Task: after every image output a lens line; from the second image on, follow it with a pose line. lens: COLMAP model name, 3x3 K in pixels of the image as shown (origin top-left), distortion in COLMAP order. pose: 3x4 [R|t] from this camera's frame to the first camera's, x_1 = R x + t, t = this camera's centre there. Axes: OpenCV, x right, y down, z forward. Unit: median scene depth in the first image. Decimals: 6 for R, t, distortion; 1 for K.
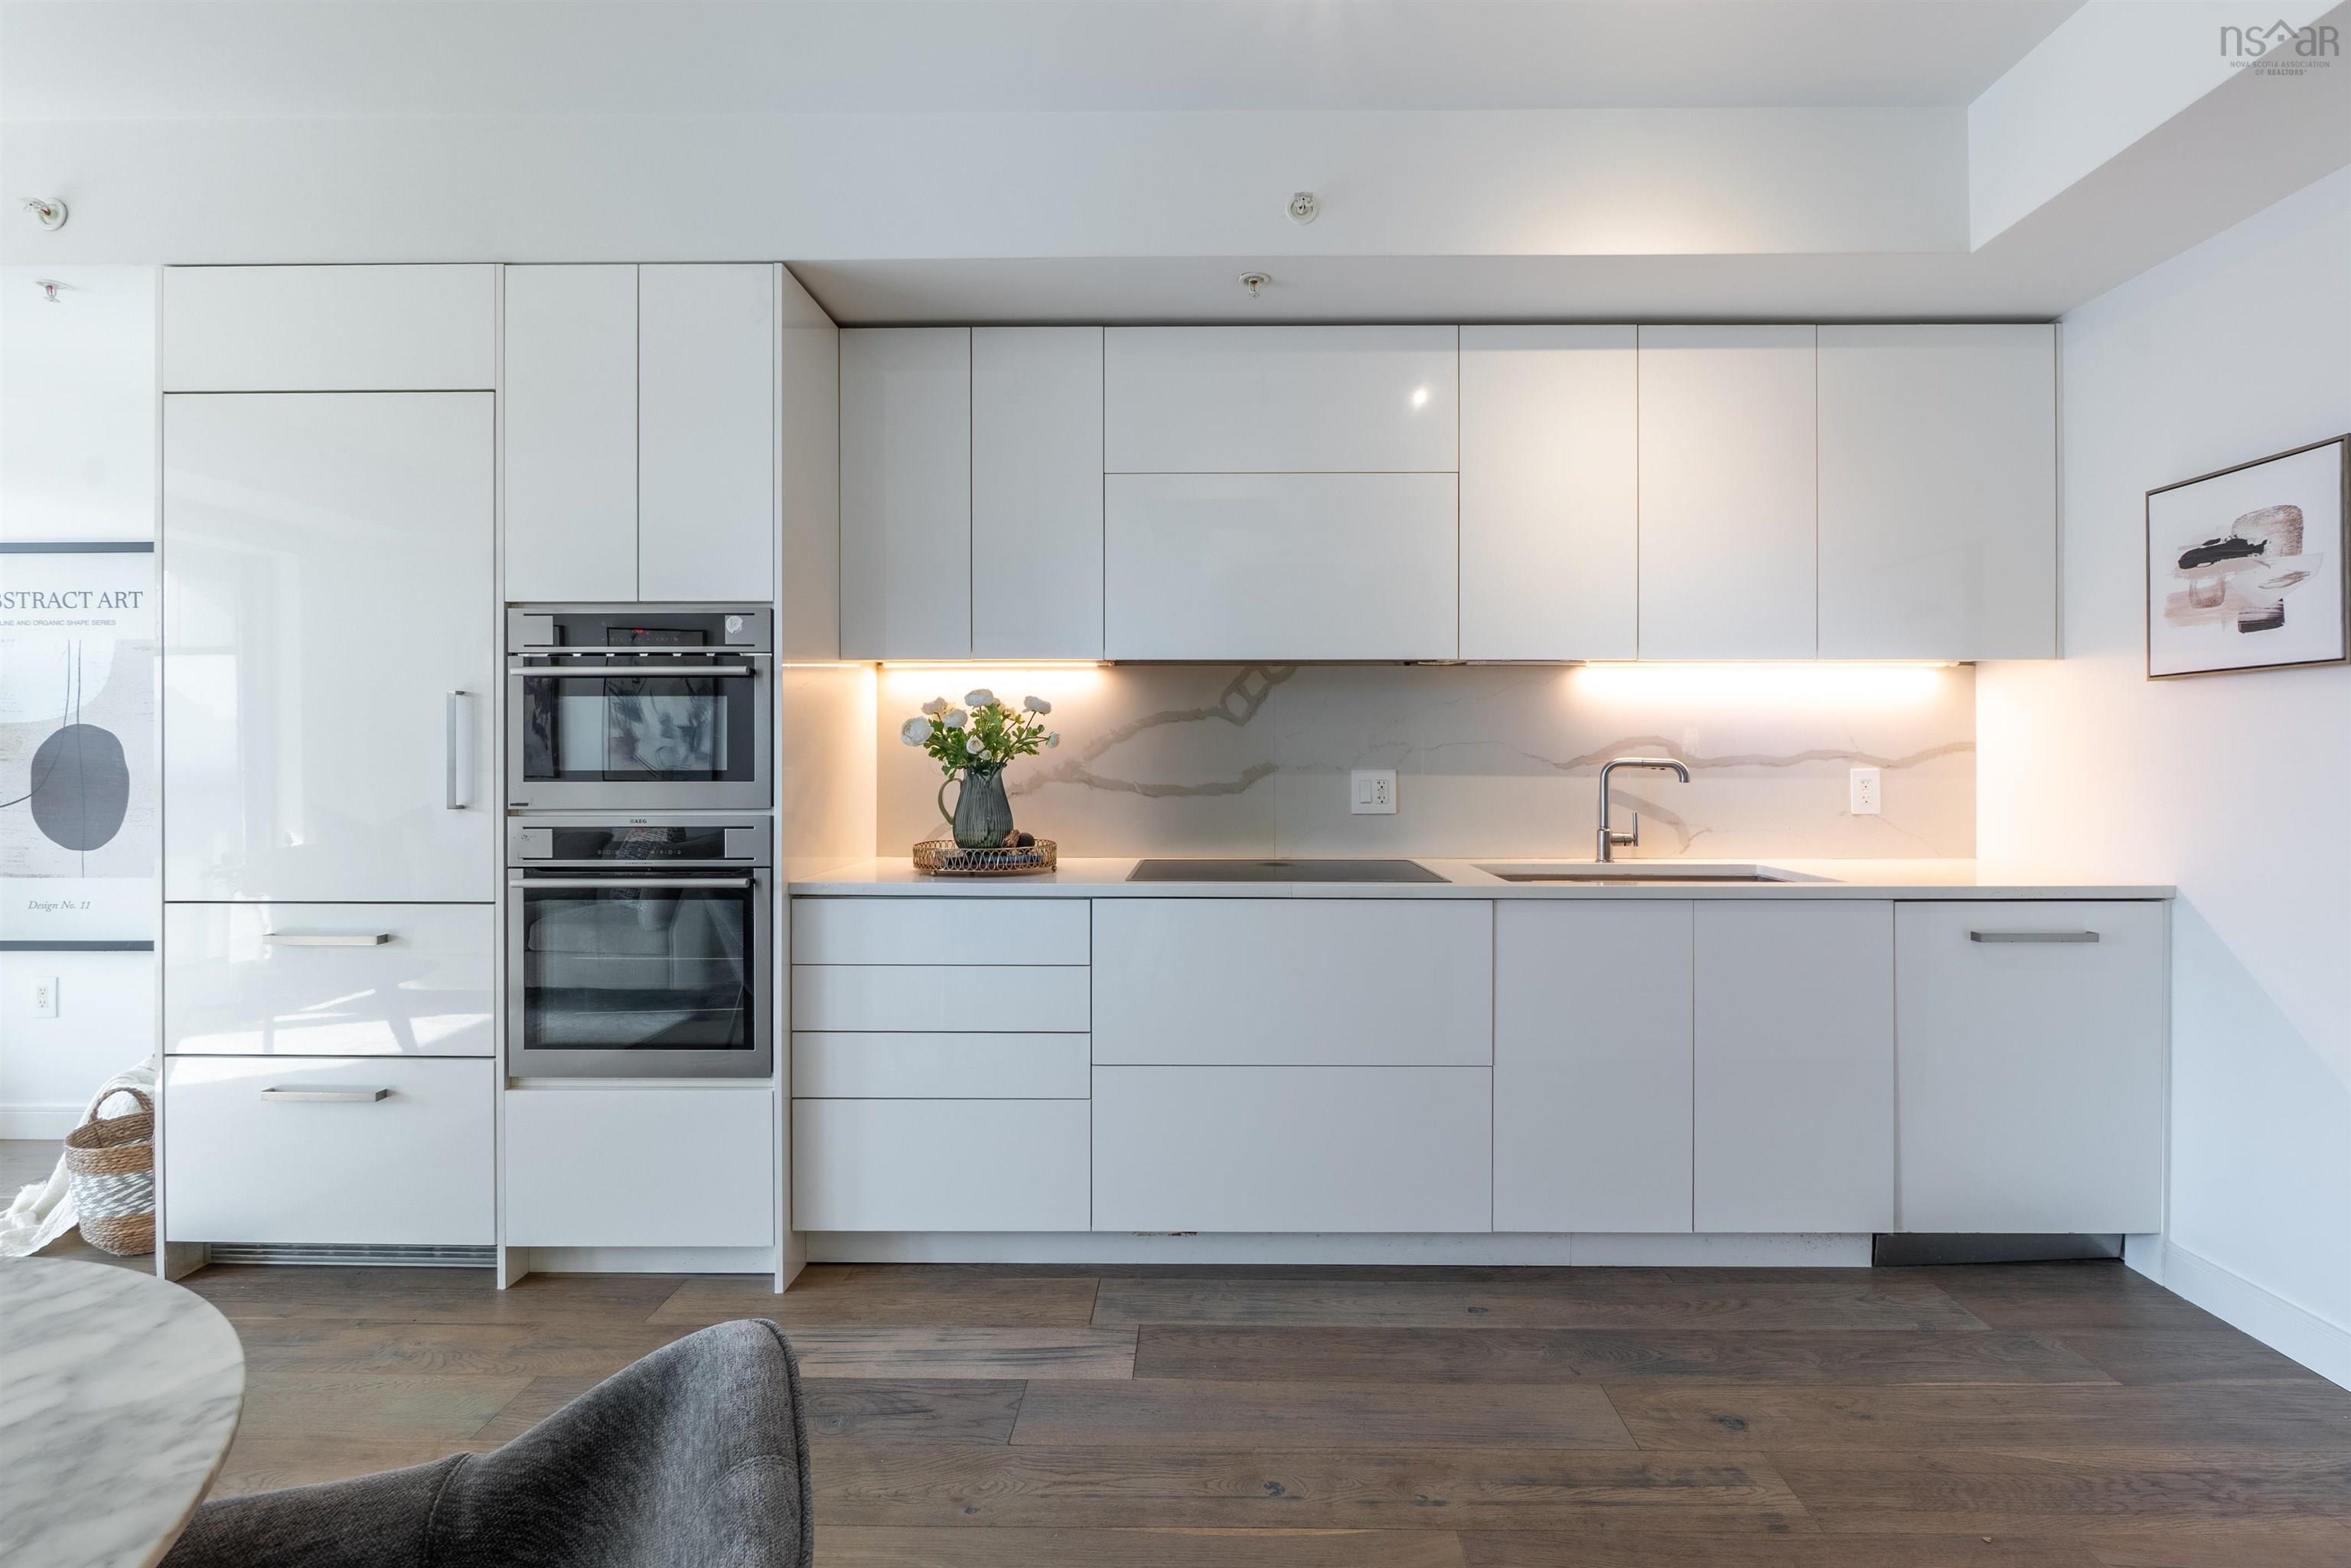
lens RADIAL K [[1044.6, 0, 1215.4], [0, 1044.6, 757.7], [0, 0, 1]] dist [-0.002468, -0.000284]
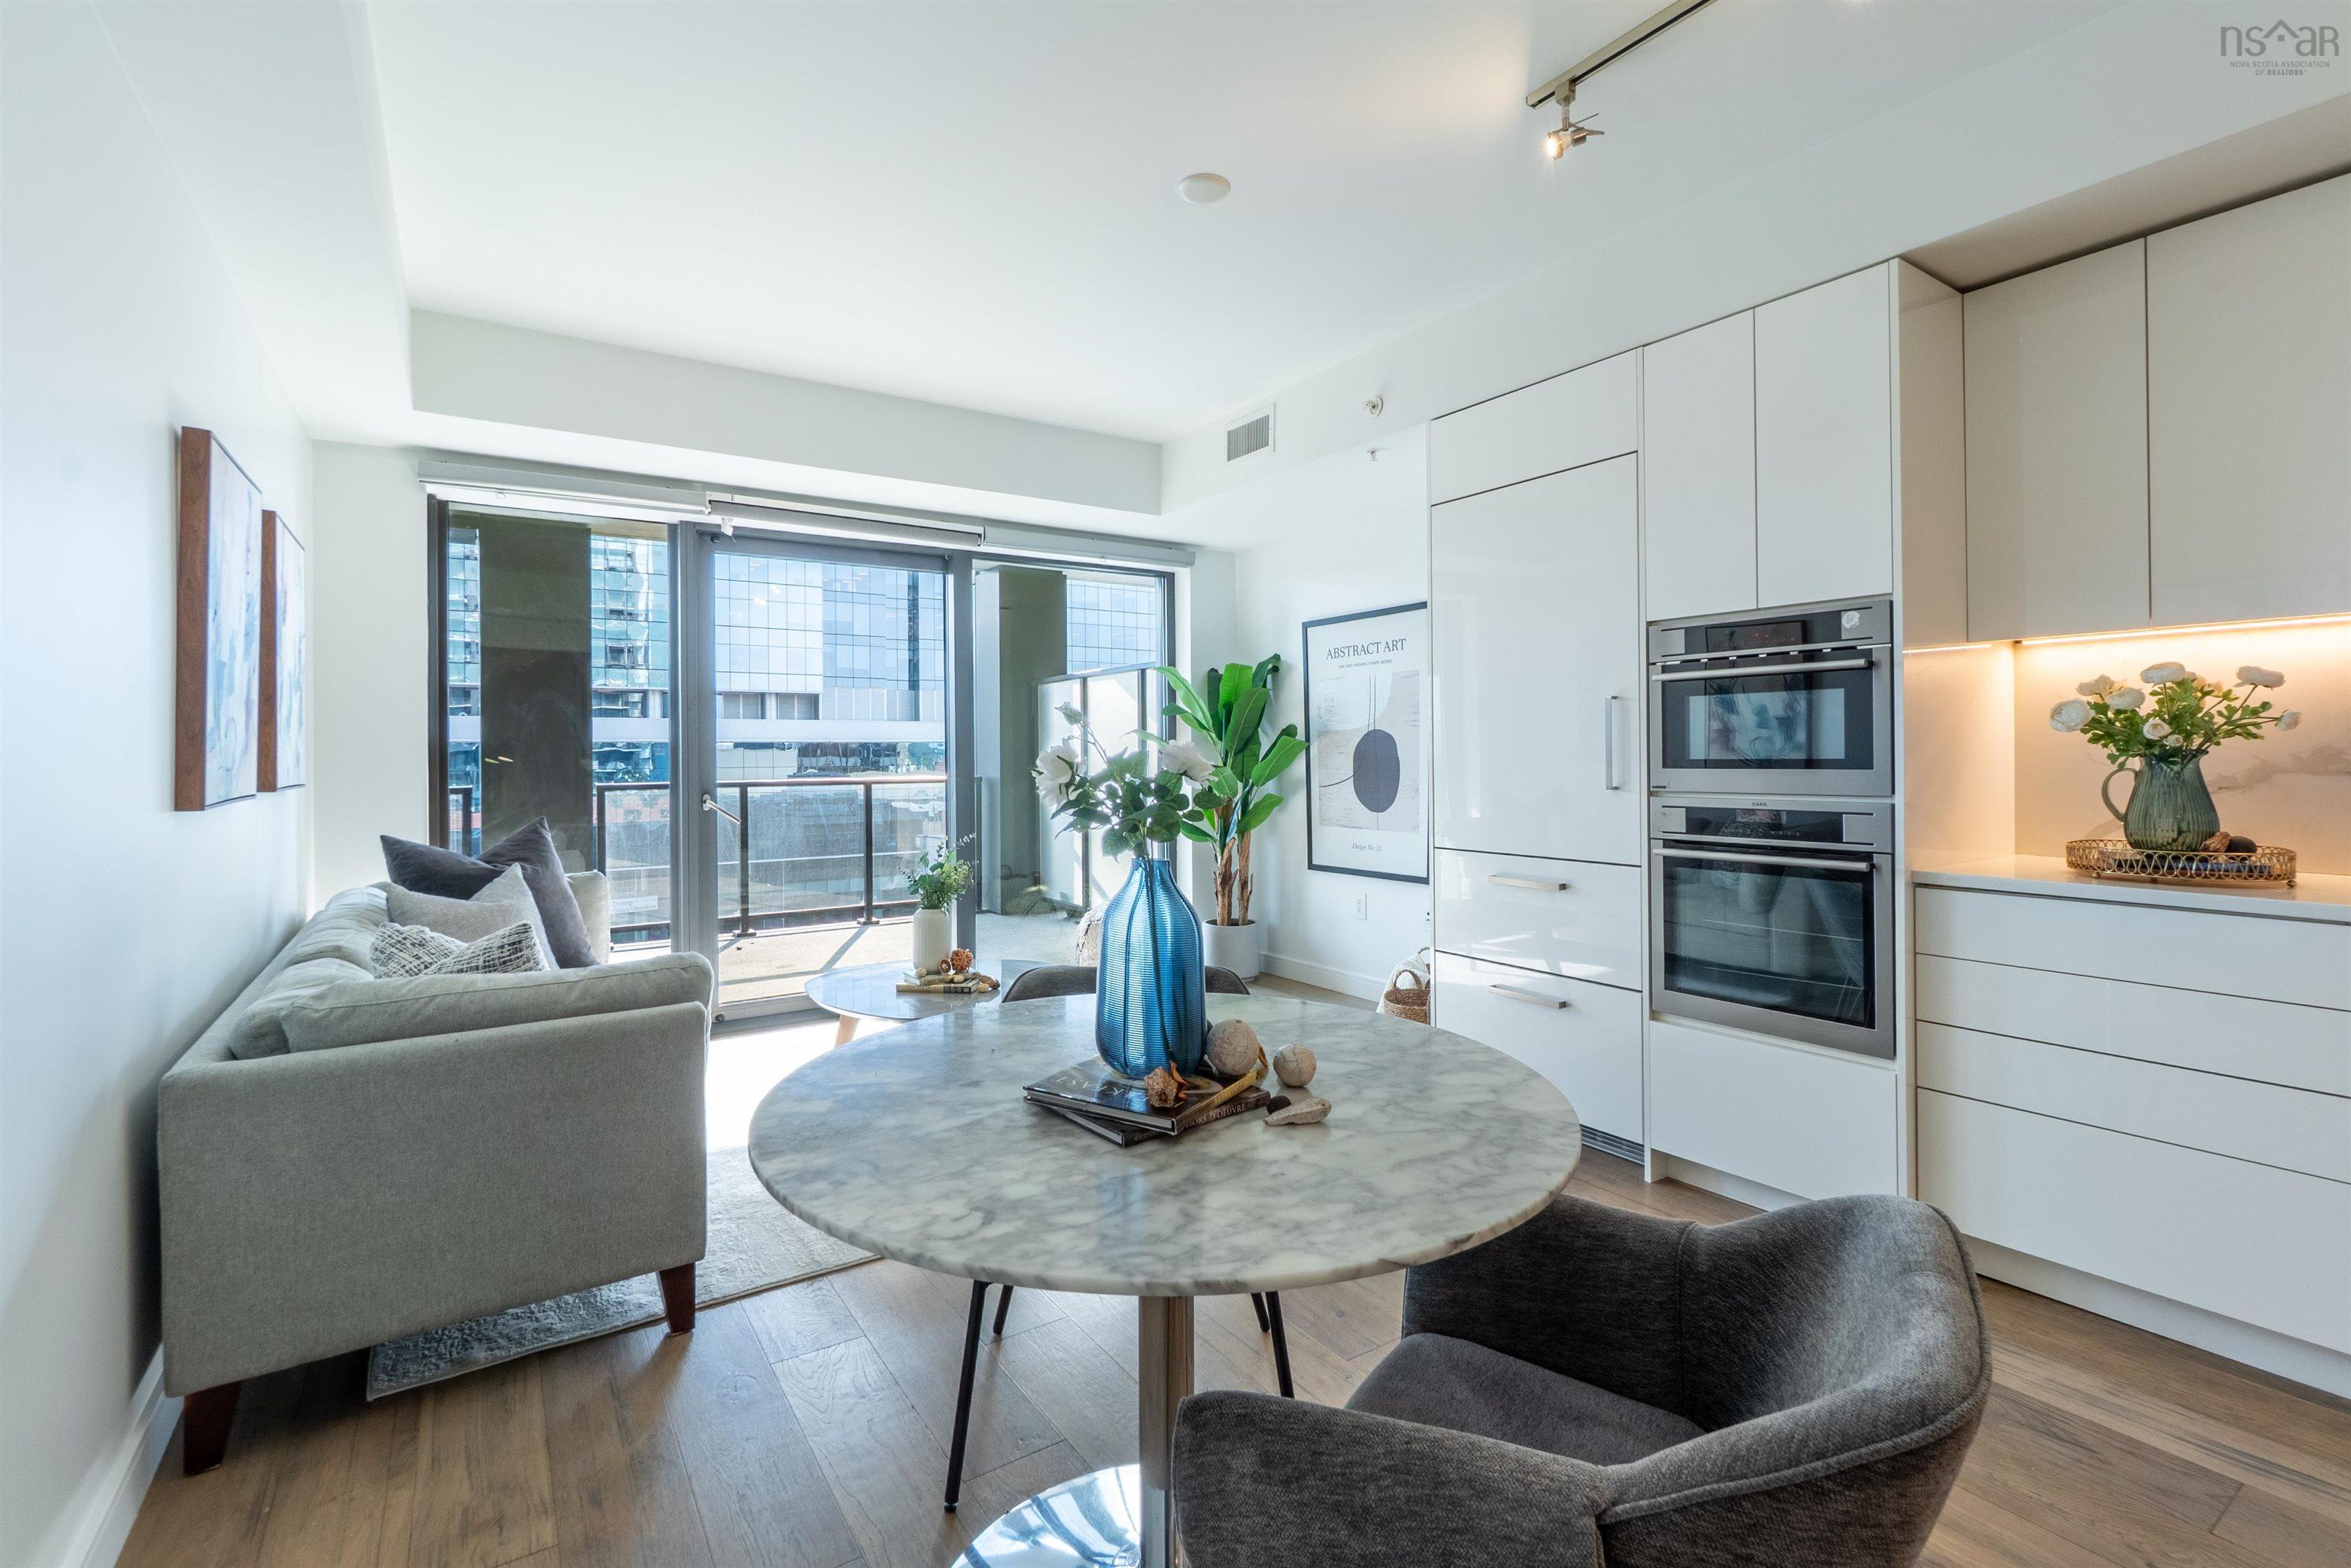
lens RADIAL K [[1060.1, 0, 1166.9], [0, 1060.1, 753.2], [0, 0, 1]] dist [-0.004896, -0.000516]
pose [[0.555429, -0.005311, -0.831547, 0.039479], [0.009028, 0.999959, -0.000357, 0.000703], [0.831515, -0.007309, 0.555454, -0.159513]]
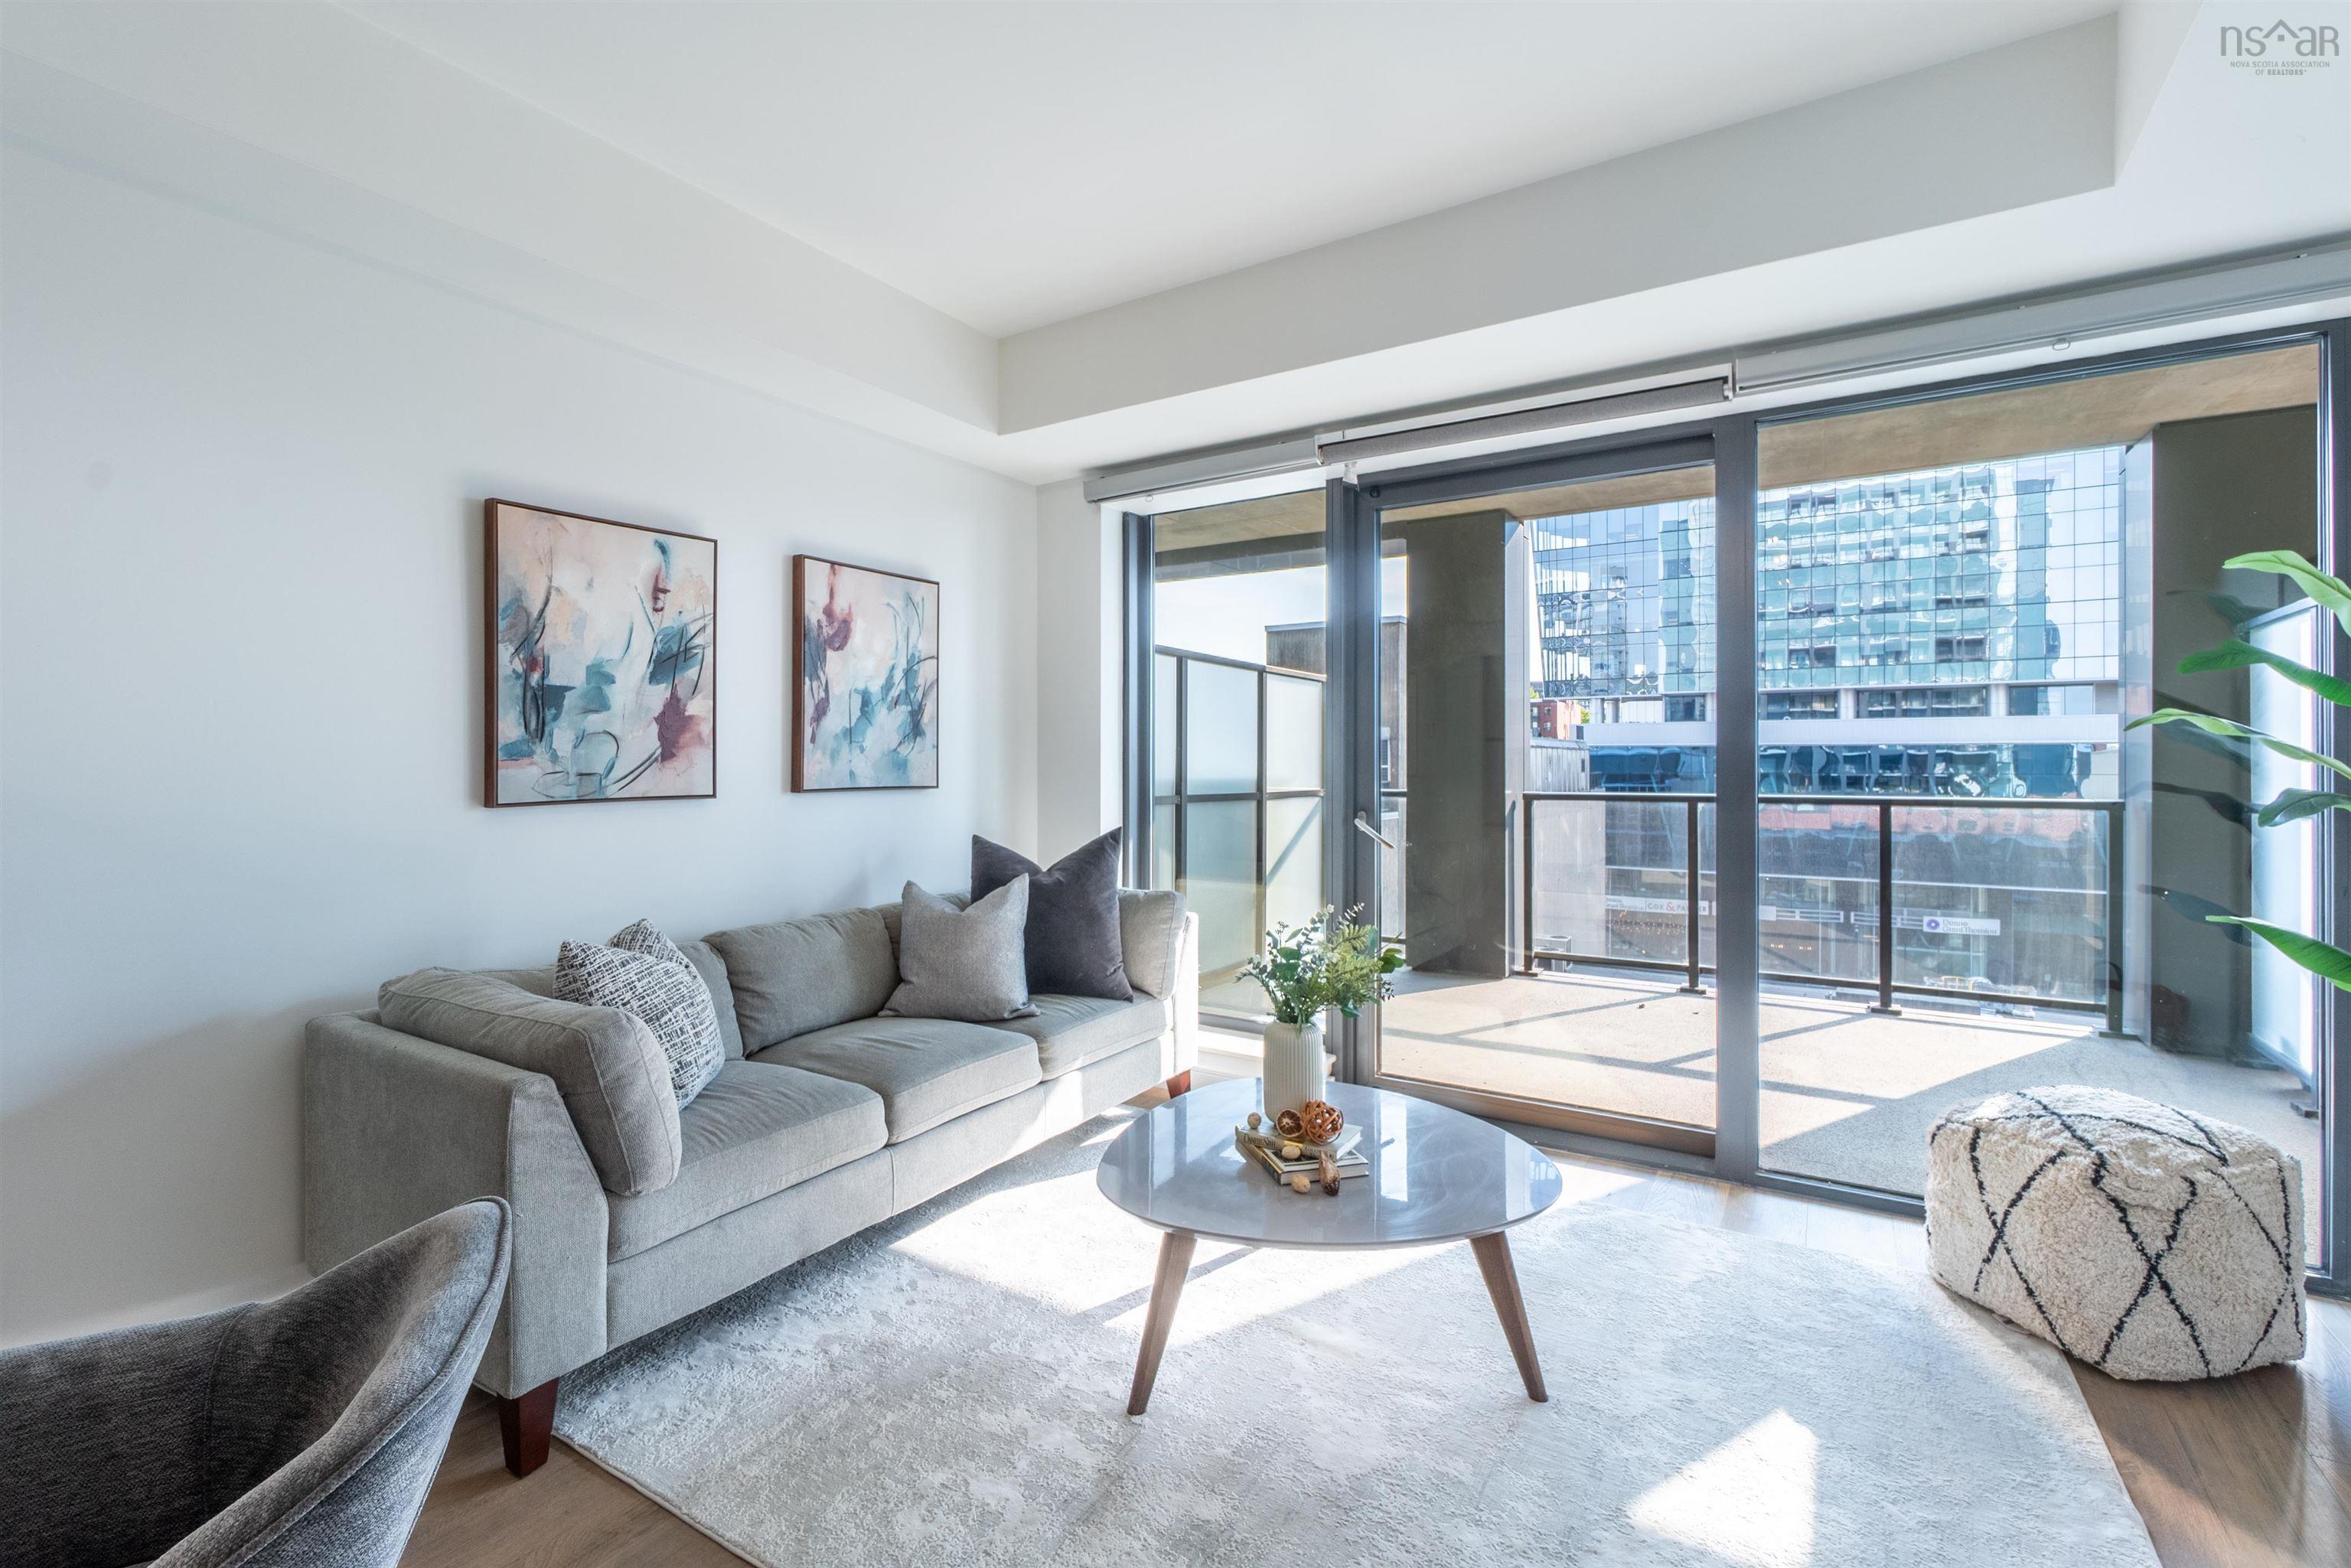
lens RADIAL K [[1018.1, 0, 1170.2], [0, 1018.1, 775.2], [0, 0, 1]] dist [0.000506, 0.000065]
pose [[-0.541680, 0.010458, -0.840520, -0.601121], [-0.000402, 0.999919, 0.012700, -0.006151], [0.840585, 0.007217, -0.541632, 0.789379]]
